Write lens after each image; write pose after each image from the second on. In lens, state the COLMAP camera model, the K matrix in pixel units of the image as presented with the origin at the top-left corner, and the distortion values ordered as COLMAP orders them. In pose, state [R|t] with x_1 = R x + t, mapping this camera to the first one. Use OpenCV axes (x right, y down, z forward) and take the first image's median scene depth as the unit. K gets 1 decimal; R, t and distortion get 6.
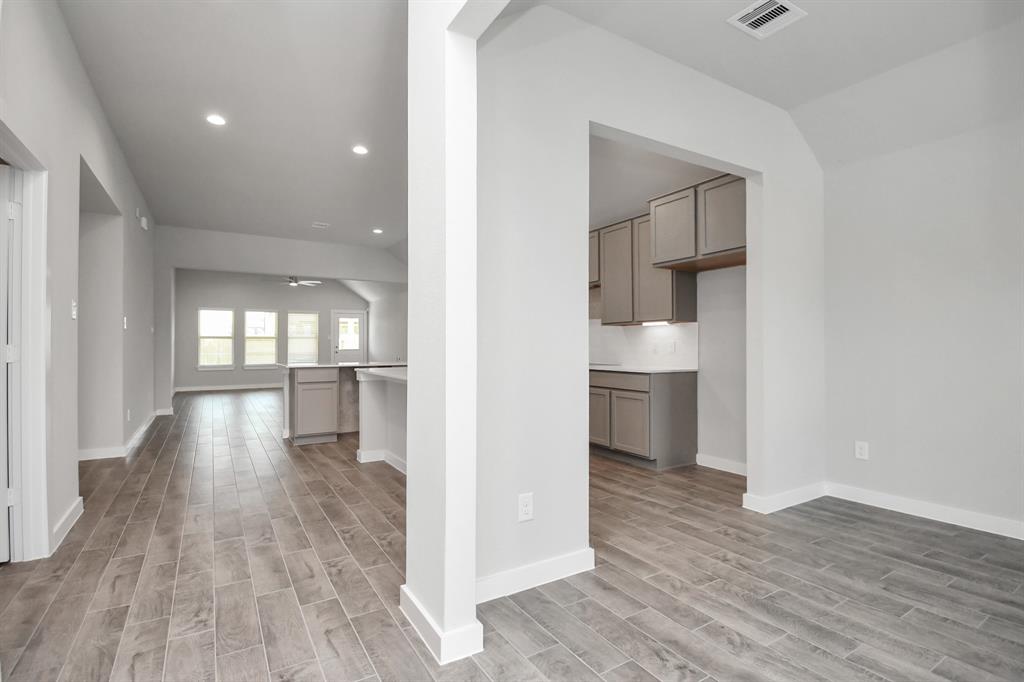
lens RADIAL K [[477.1, 0, 511.3], [0, 477.1, 345.4], [0, 0, 1]] dist [-0.018738, -0.001548]
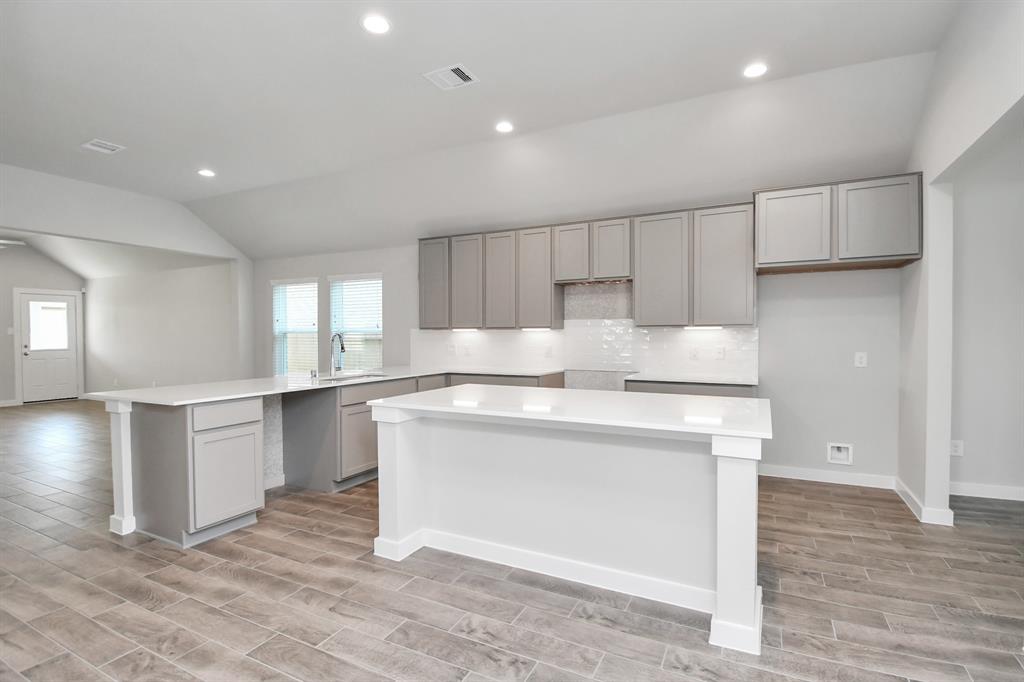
lens RADIAL K [[477.1, 0, 514.9], [0, 477.1, 334.1], [0, 0, 1]] dist [-0.018738, -0.001548]
pose [[0.848867, -0.000001, 0.528607, -0.422837], [0.002491, 0.999989, -0.003999, -0.025355], [-0.528601, 0.004712, 0.848857, 0.360858]]
